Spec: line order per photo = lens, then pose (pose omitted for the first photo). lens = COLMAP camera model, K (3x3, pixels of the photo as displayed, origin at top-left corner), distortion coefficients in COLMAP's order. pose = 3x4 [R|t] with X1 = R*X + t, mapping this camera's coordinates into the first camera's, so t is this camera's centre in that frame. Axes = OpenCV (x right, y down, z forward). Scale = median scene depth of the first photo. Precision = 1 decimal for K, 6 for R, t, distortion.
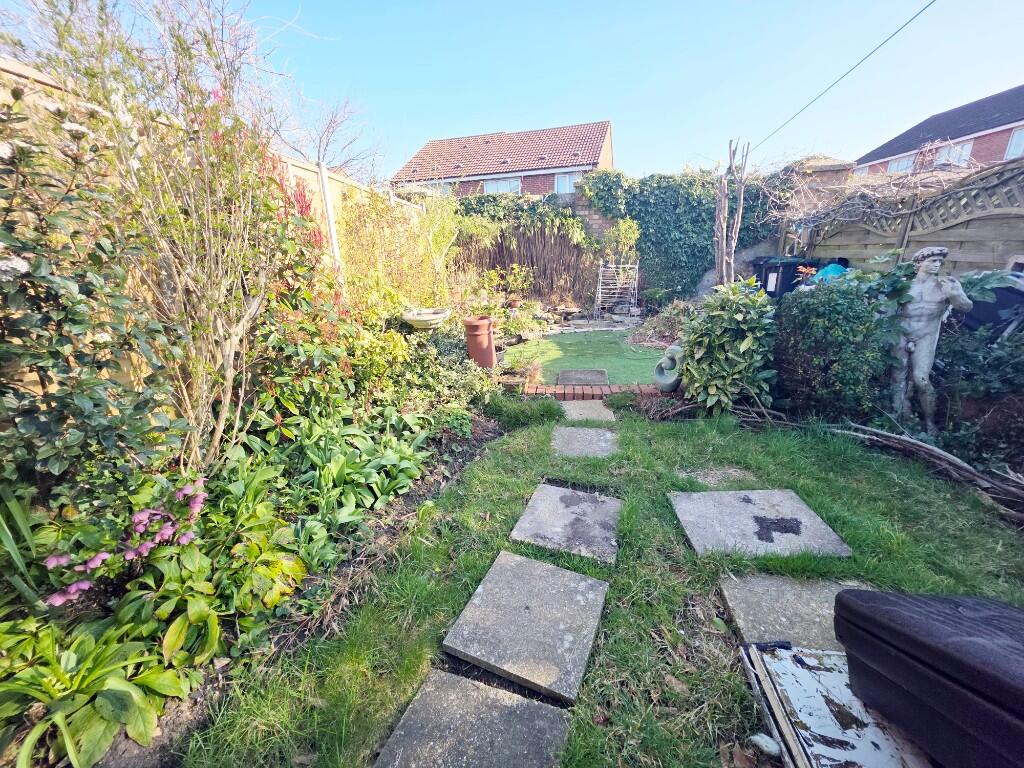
lens RADIAL K [[409.7, 0, 512.5], [0, 409.7, 383.0], [0, 0, 1]] dist [0.000017, 0.000001]
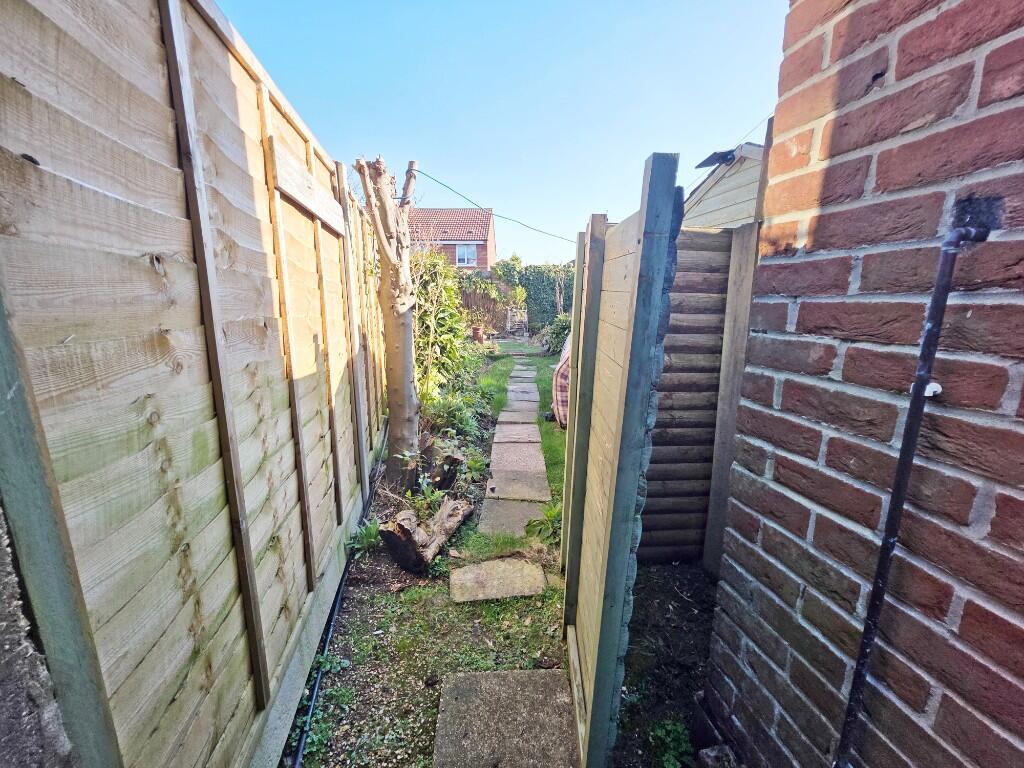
lens RADIAL K [[409.7, 0, 511.8], [0, 409.7, 386.4], [0, 0, 1]] dist [0.000017, 0.000001]
pose [[0.957167, -0.023948, 0.288544, -0.314088], [0.055064, 0.993441, -0.100209, 0.249301], [-0.284252, 0.111806, 0.952208, -0.750032]]
